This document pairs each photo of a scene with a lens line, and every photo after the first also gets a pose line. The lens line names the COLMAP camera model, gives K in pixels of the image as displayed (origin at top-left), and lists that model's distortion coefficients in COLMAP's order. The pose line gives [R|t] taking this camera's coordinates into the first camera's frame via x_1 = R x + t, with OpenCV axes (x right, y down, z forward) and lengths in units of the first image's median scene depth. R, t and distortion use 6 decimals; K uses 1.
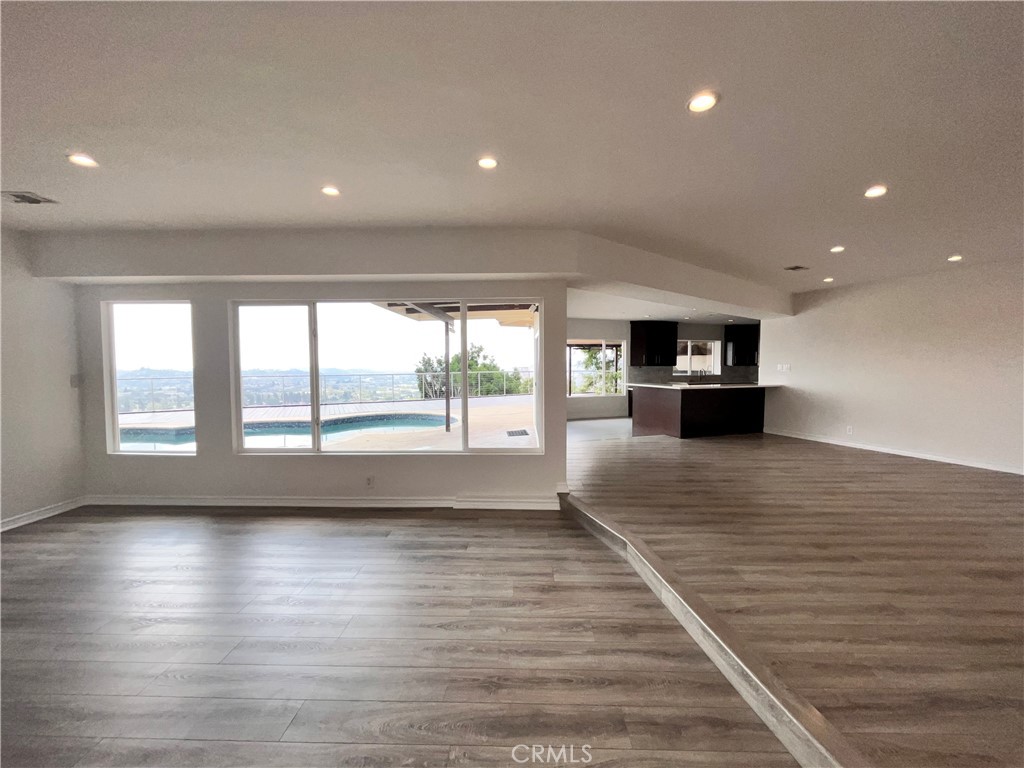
lens RADIAL K [[417.8, 0, 512.3], [0, 417.8, 383.8], [0, 0, 1]] dist [-0.001676, -0.000380]
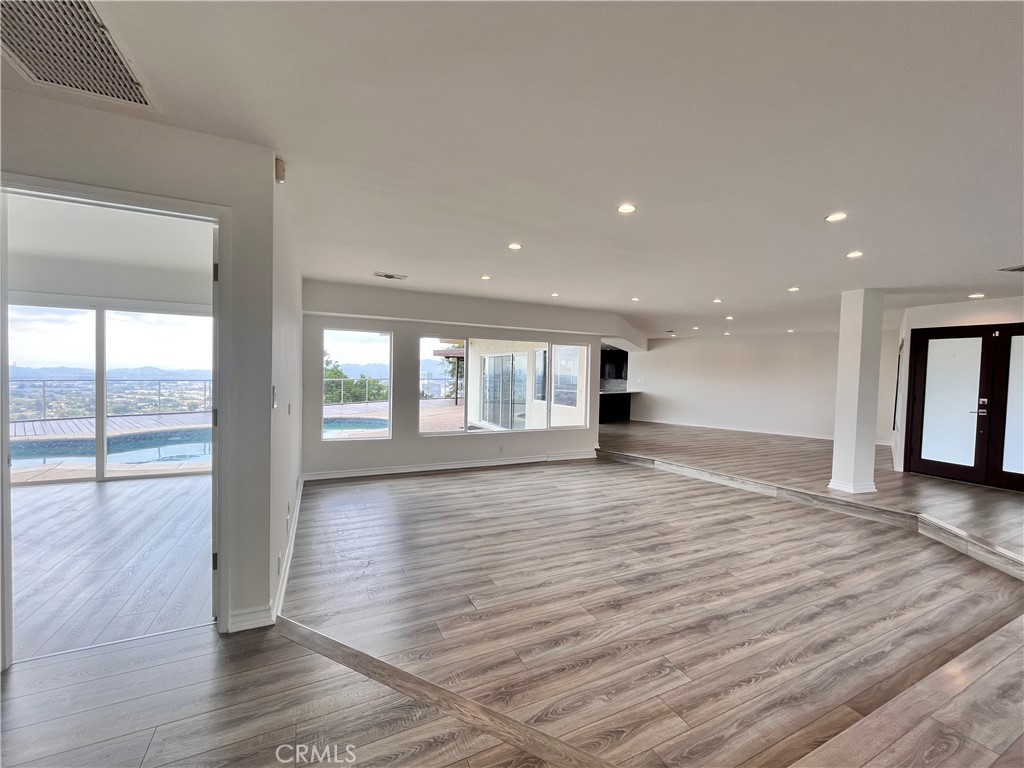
lens RADIAL K [[417.8, 0, 512.6], [0, 417.8, 384.2], [0, 0, 1]] dist [-0.001676, -0.000380]
pose [[0.889132, 0.010260, 0.457537, -0.754151], [-0.003373, 0.999868, -0.015868, 0.003469], [-0.457639, 0.012566, 0.889049, -0.345846]]
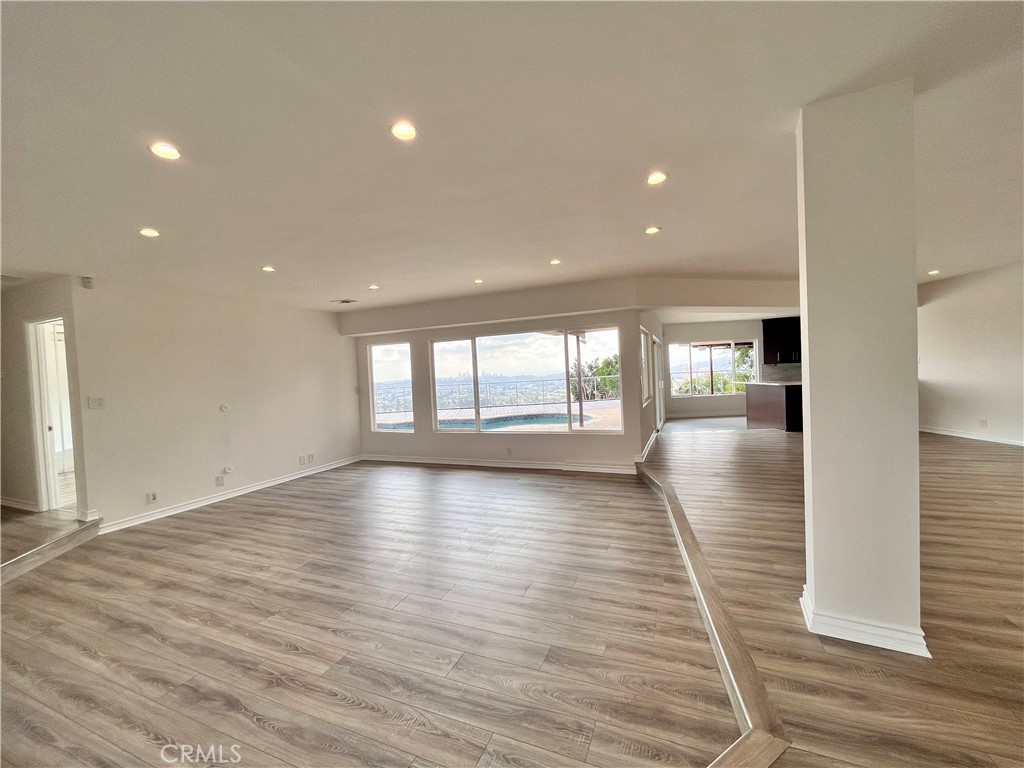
lens RADIAL K [[417.8, 0, 511.9], [0, 417.8, 384.3], [0, 0, 1]] dist [-0.001676, -0.000380]
pose [[0.929407, -0.030018, -0.367833, 0.172279], [0.026554, 0.999543, -0.014478, 0.008339], [0.368099, 0.003689, 0.929779, -0.308795]]
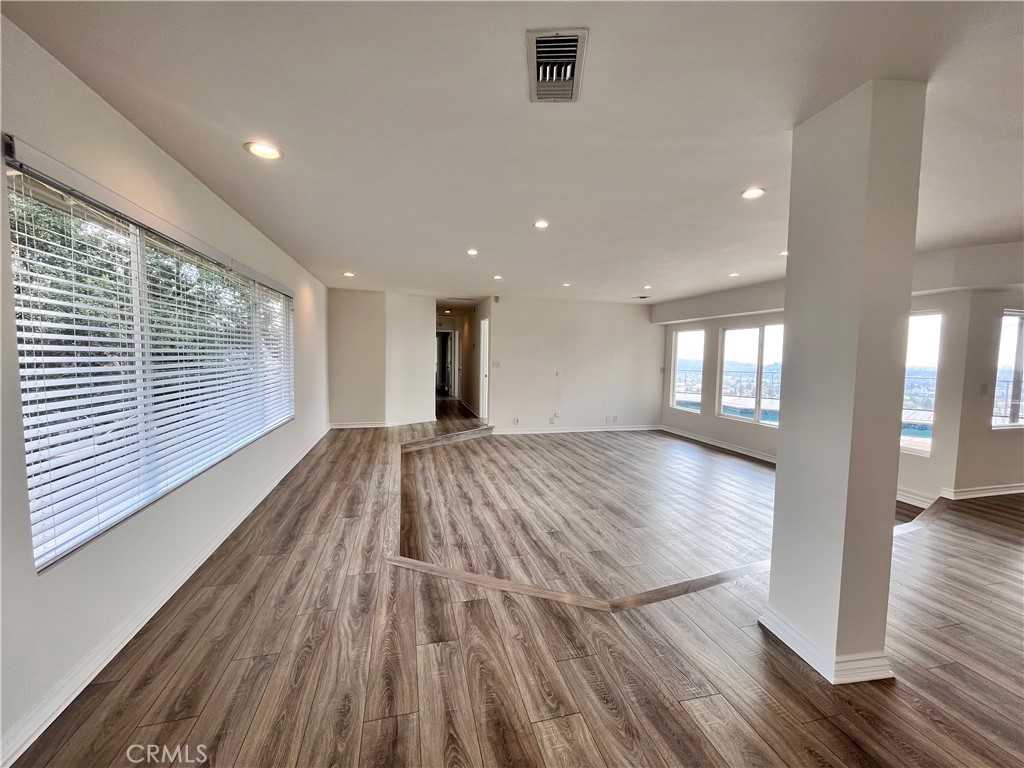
lens RADIAL K [[417.8, 0, 511.7], [0, 417.8, 382.6], [0, 0, 1]] dist [-0.001676, -0.000380]
pose [[0.274995, 0.068574, -0.958997, 0.551054], [-0.062788, 0.996605, 0.053258, -0.005939], [0.959393, 0.045568, 0.278367, -0.227366]]
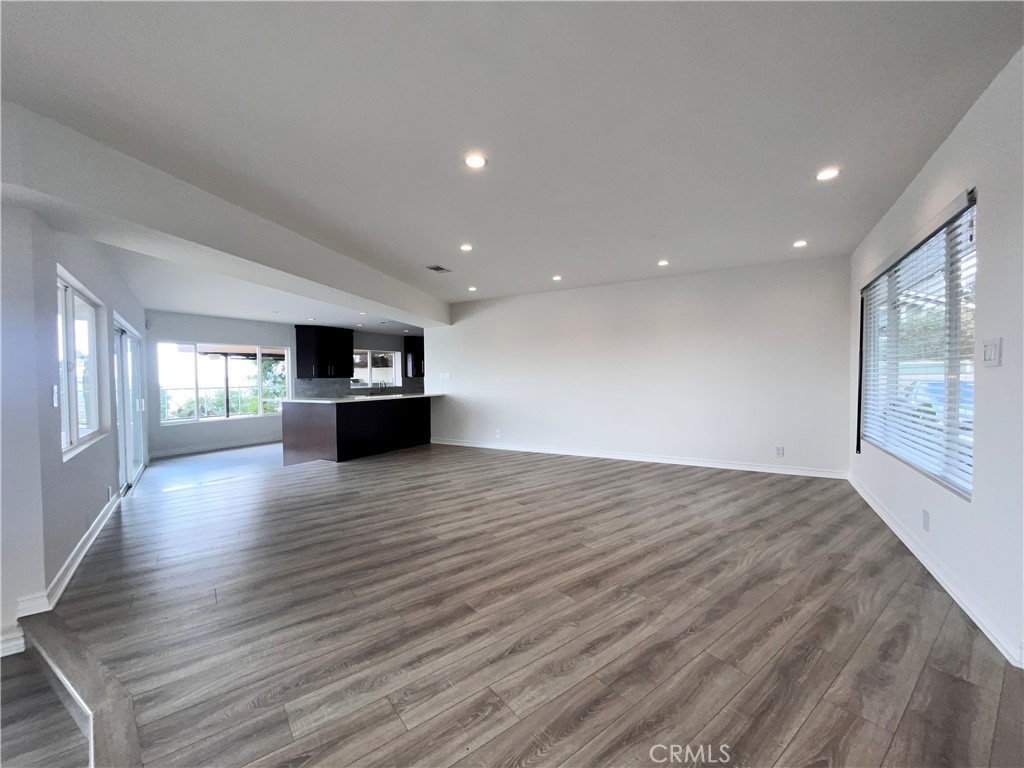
lens RADIAL K [[417.8, 0, 513.0], [0, 417.8, 381.3], [0, 0, 1]] dist [-0.001676, -0.000380]
pose [[0.778847, -0.017675, 0.626965, 0.185073], [0.043286, 0.998734, -0.025616, 0.007414], [-0.625719, 0.047089, 0.778626, 0.146789]]
